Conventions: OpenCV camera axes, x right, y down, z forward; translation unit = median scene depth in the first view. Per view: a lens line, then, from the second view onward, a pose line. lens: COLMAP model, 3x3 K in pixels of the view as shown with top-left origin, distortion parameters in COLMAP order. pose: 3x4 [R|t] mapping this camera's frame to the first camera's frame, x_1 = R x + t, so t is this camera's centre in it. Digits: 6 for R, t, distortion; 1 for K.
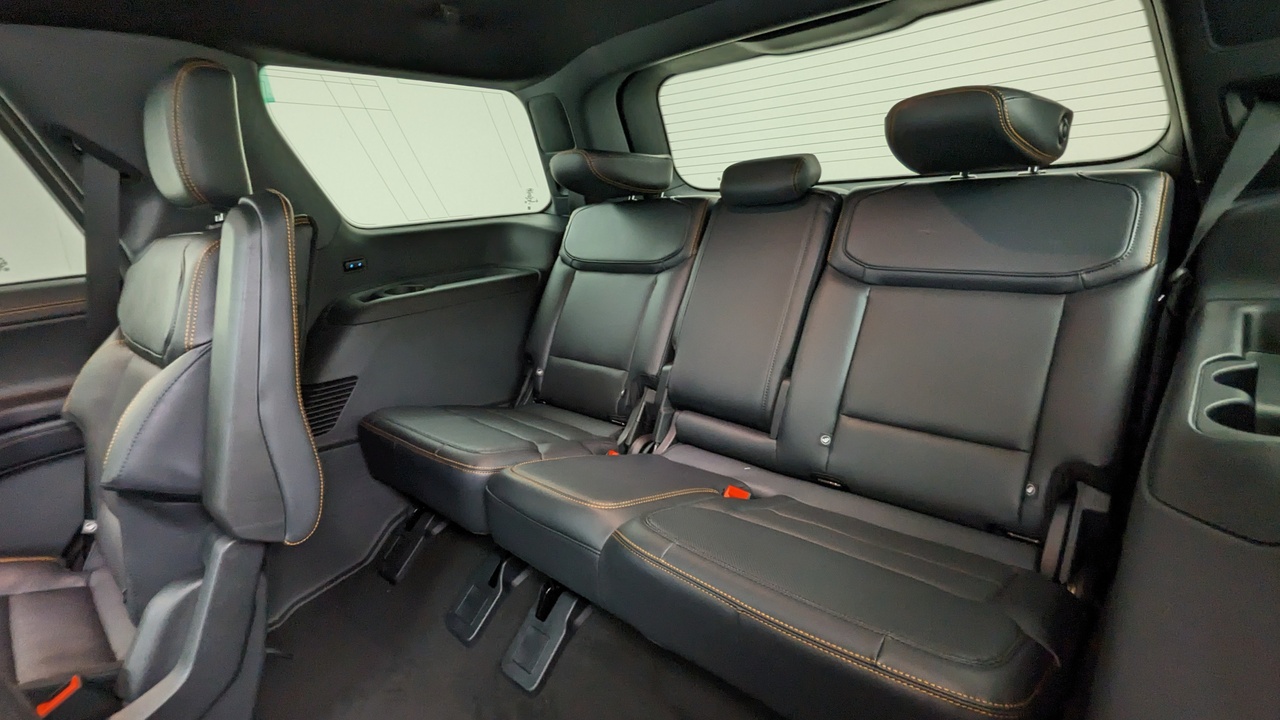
lens RADIAL K [[605.4, 0, 643.8], [0, 605.4, 361.2], [0, 0, 1]] dist [0.001368, -0.000251]
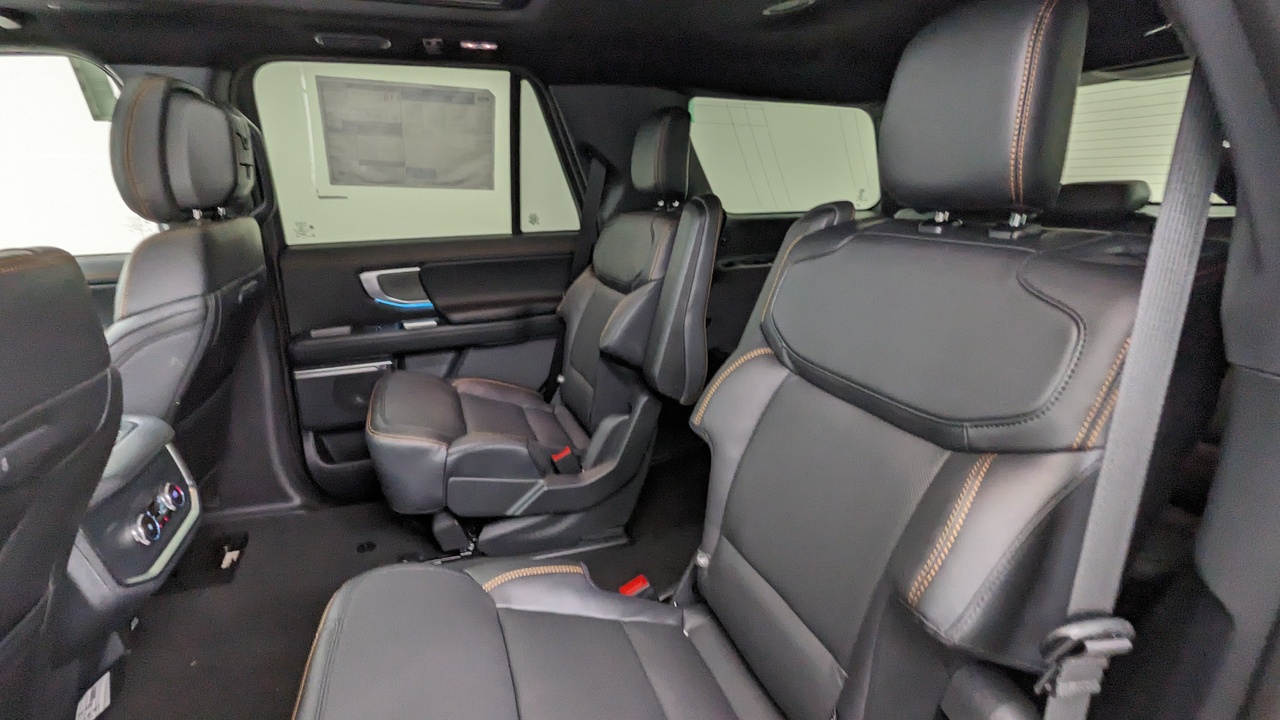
lens RADIAL K [[611.0, 0, 636.6], [0, 611.0, 363.8], [0, 0, 1]] dist [0.001406, -0.000088]
pose [[0.879700, 0.184875, -0.438119, 0.018495], [-0.171623, 0.982669, 0.070058, 0.075359], [0.443478, 0.013561, 0.896183, -0.456490]]
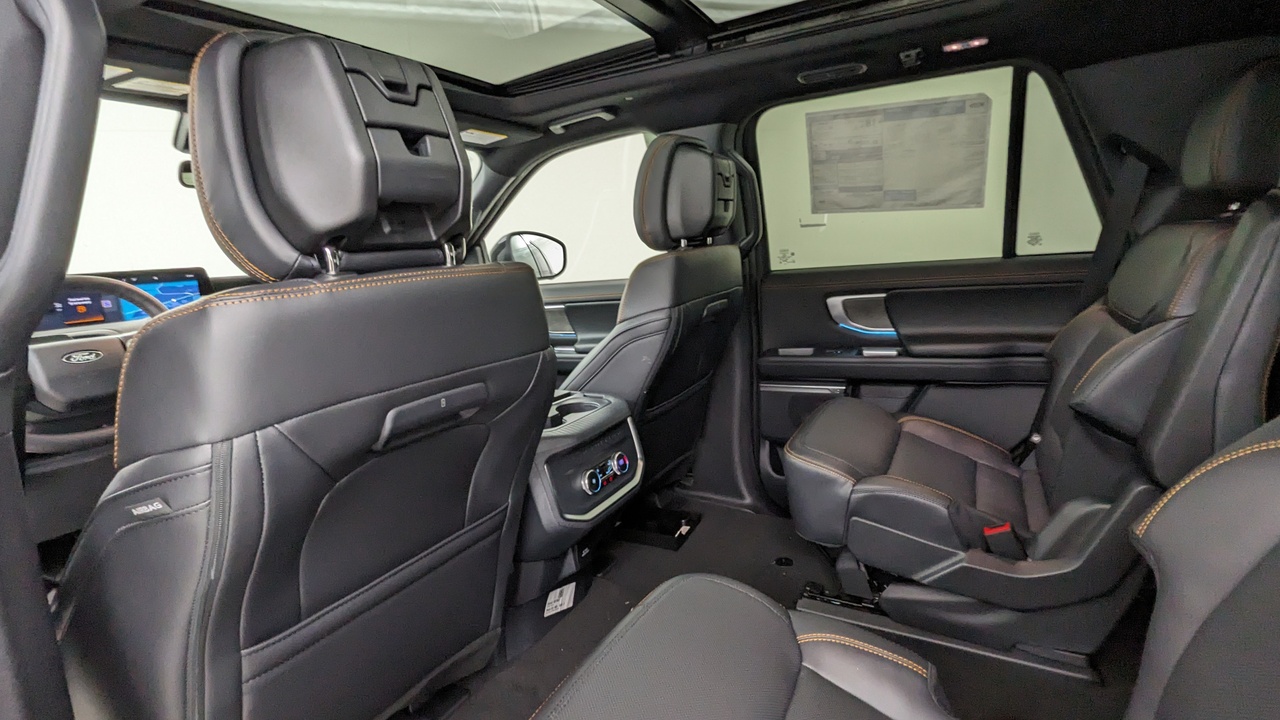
lens RADIAL K [[614.9, 0, 646.6], [0, 614.9, 363.0], [0, 0, 1]] dist [0.000617, 0.000200]
pose [[0.250784, 0.233583, -0.939440, 0.113917], [-0.209251, 0.960589, 0.182982, 0.044885], [0.945157, 0.150690, 0.289777, -0.241571]]
